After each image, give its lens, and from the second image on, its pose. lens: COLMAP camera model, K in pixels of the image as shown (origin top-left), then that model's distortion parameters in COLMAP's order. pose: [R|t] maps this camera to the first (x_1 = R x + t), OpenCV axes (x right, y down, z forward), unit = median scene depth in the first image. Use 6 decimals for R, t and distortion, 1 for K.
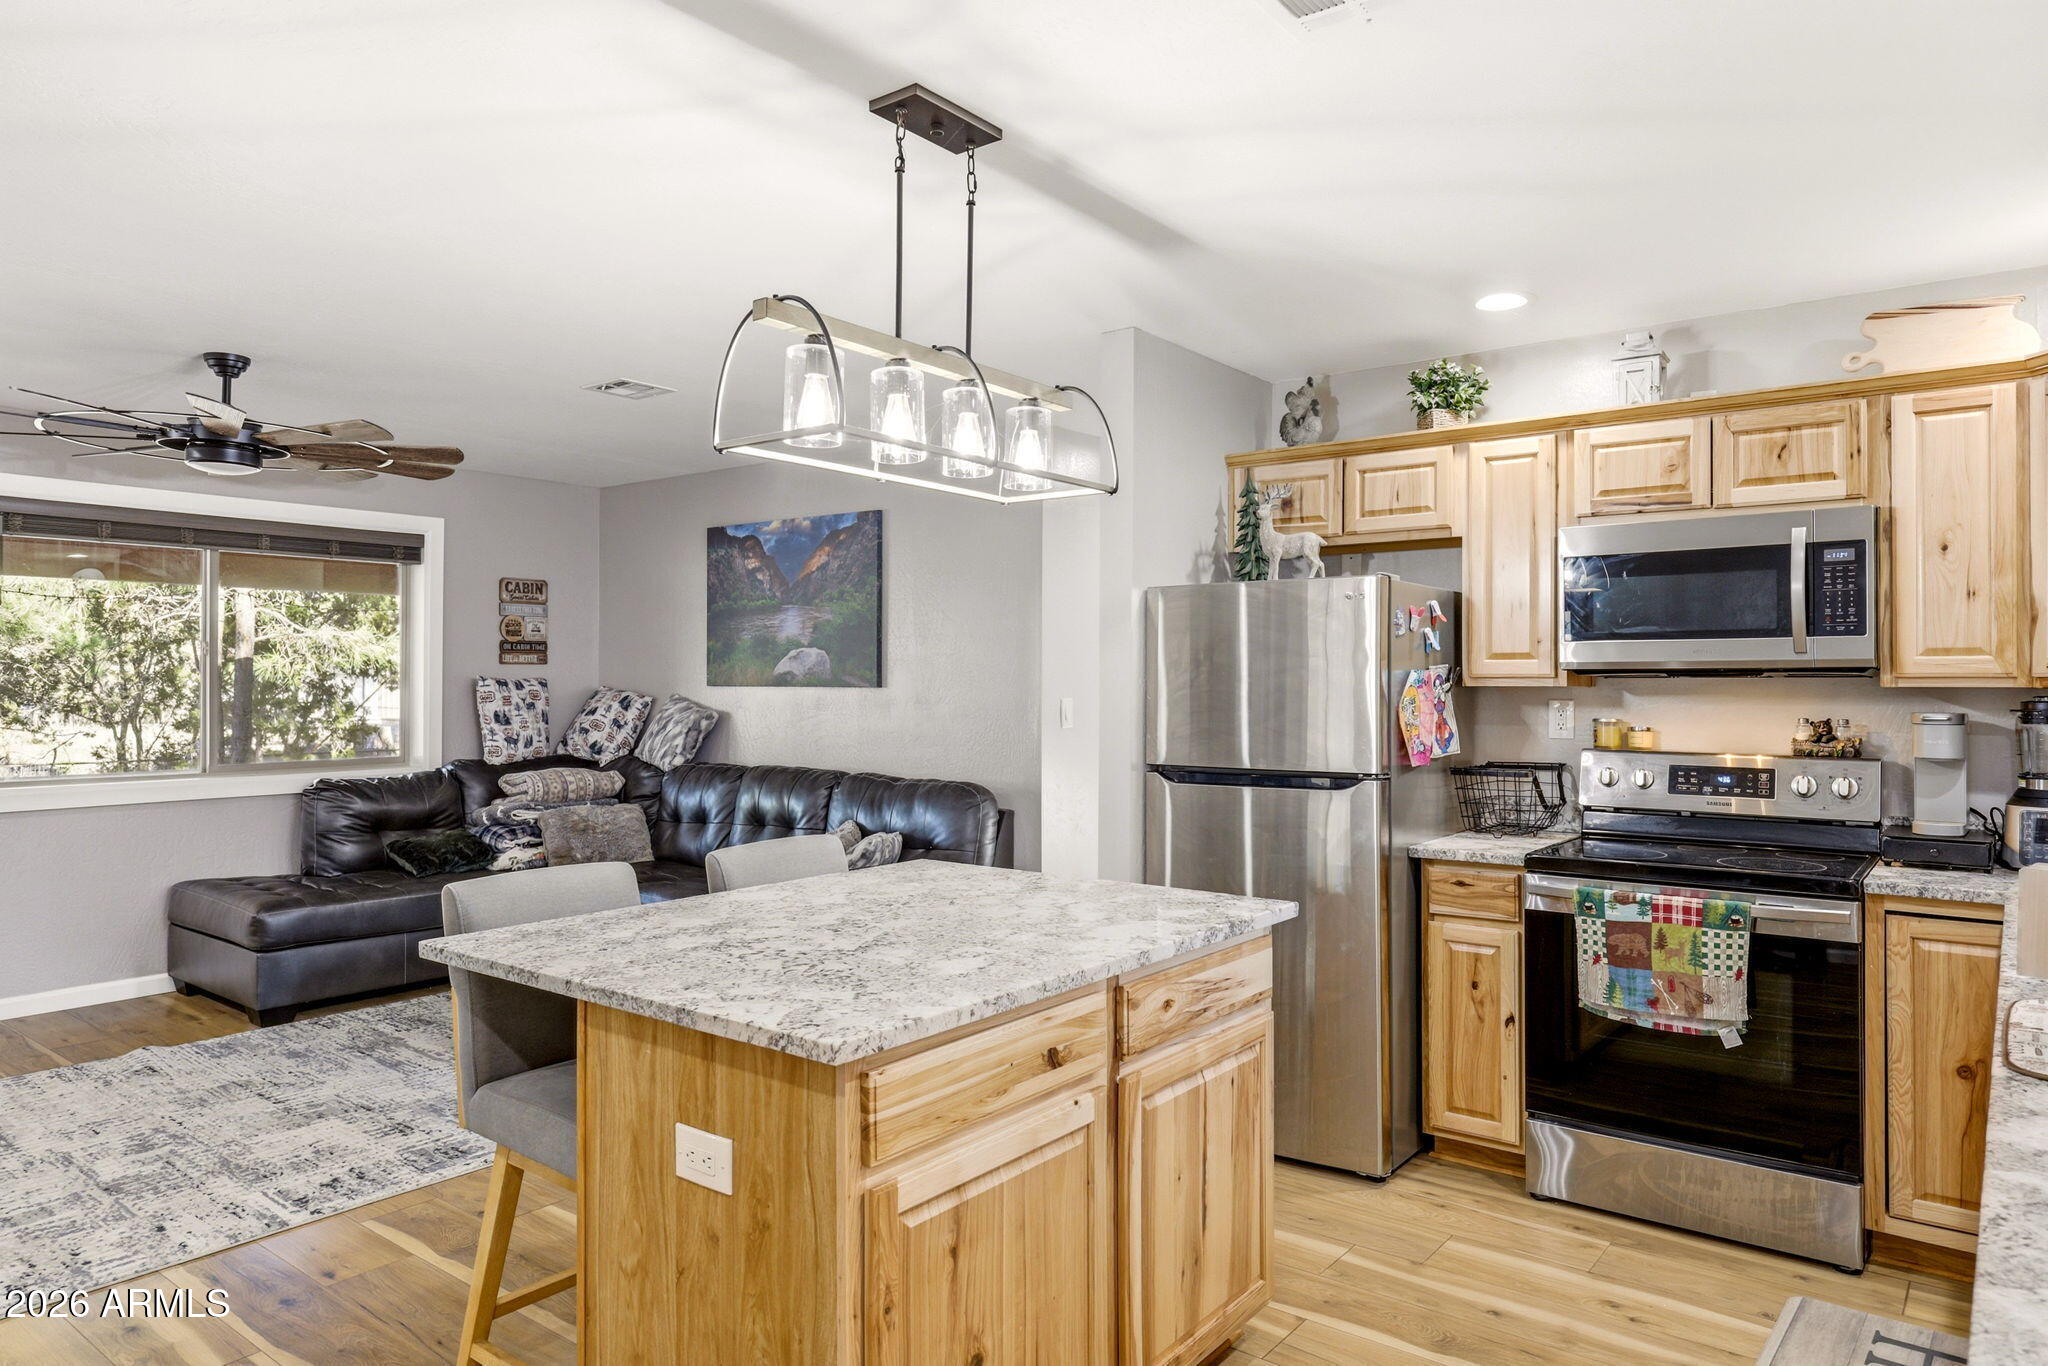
lens RADIAL K [[1279.5, 0, 1058.8], [0, 1279.5, 665.6], [0, 0, 1]] dist [-0.001483, 0.000699]
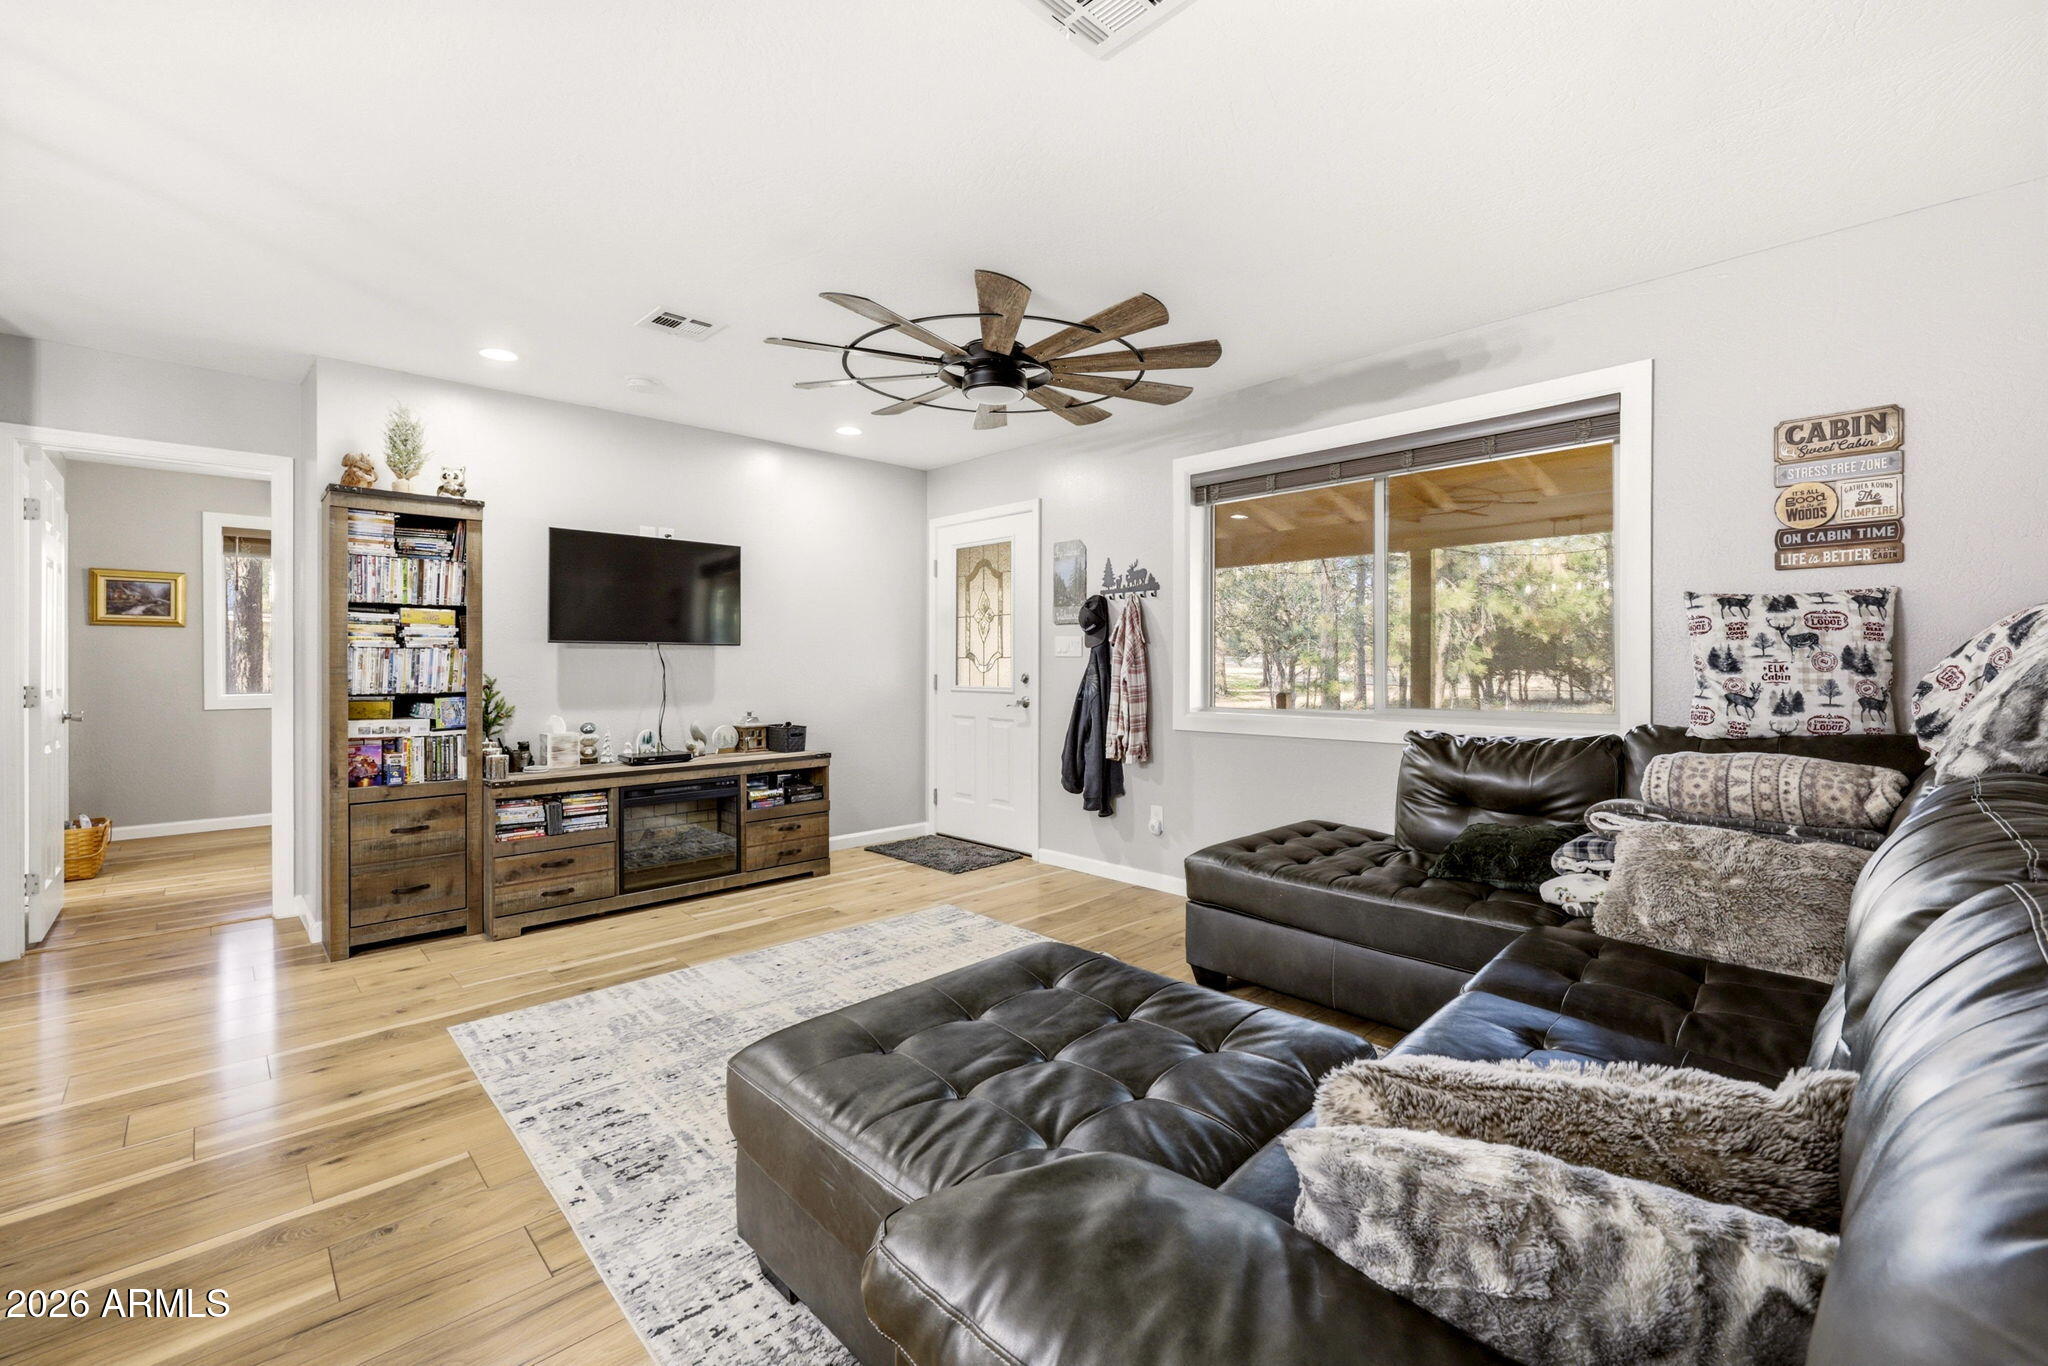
lens RADIAL K [[859.4, 0, 1026.0], [0, 859.4, 668.2], [0, 0, 1]] dist [-0.000617, -0.000686]
pose [[-0.162640, 0.000601, -0.986685, 0.013249], [0.012939, 0.999915, -0.001523, 0.067486], [0.986601, -0.013015, -0.162634, 1.231742]]
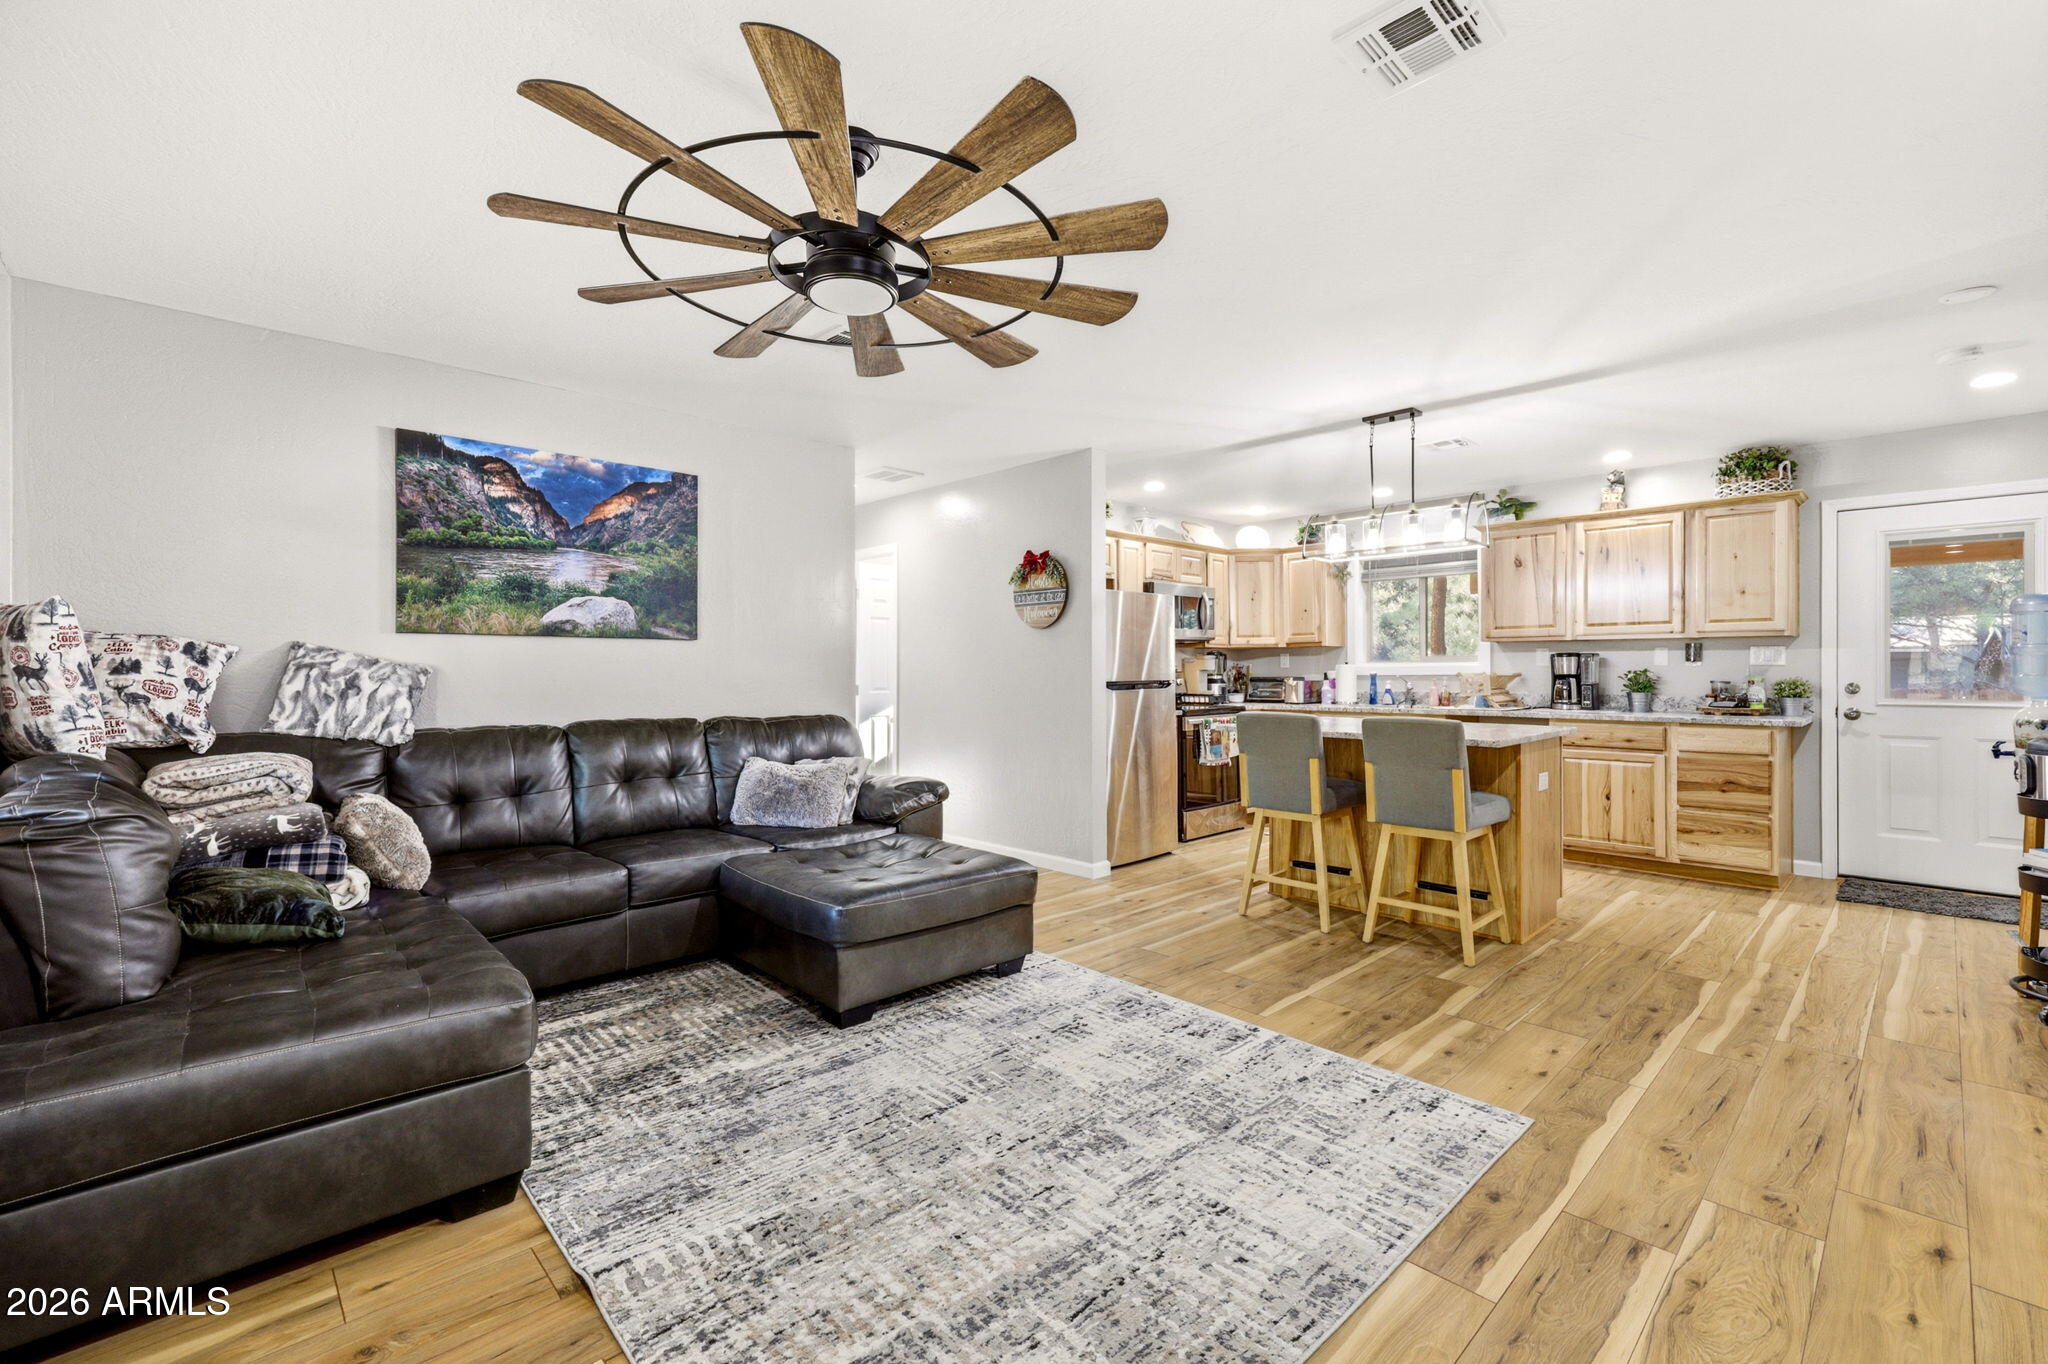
lens RADIAL K [[859.4, 0, 1026.0], [0, 859.4, 667.2], [0, 0, 1]] dist [-0.000617, -0.000686]
pose [[0.166164, -0.000150, 0.986098, -1.205509], [-0.009323, 0.999955, 0.001723, 0.054263], [-0.986054, -0.009480, 0.166155, 0.894568]]
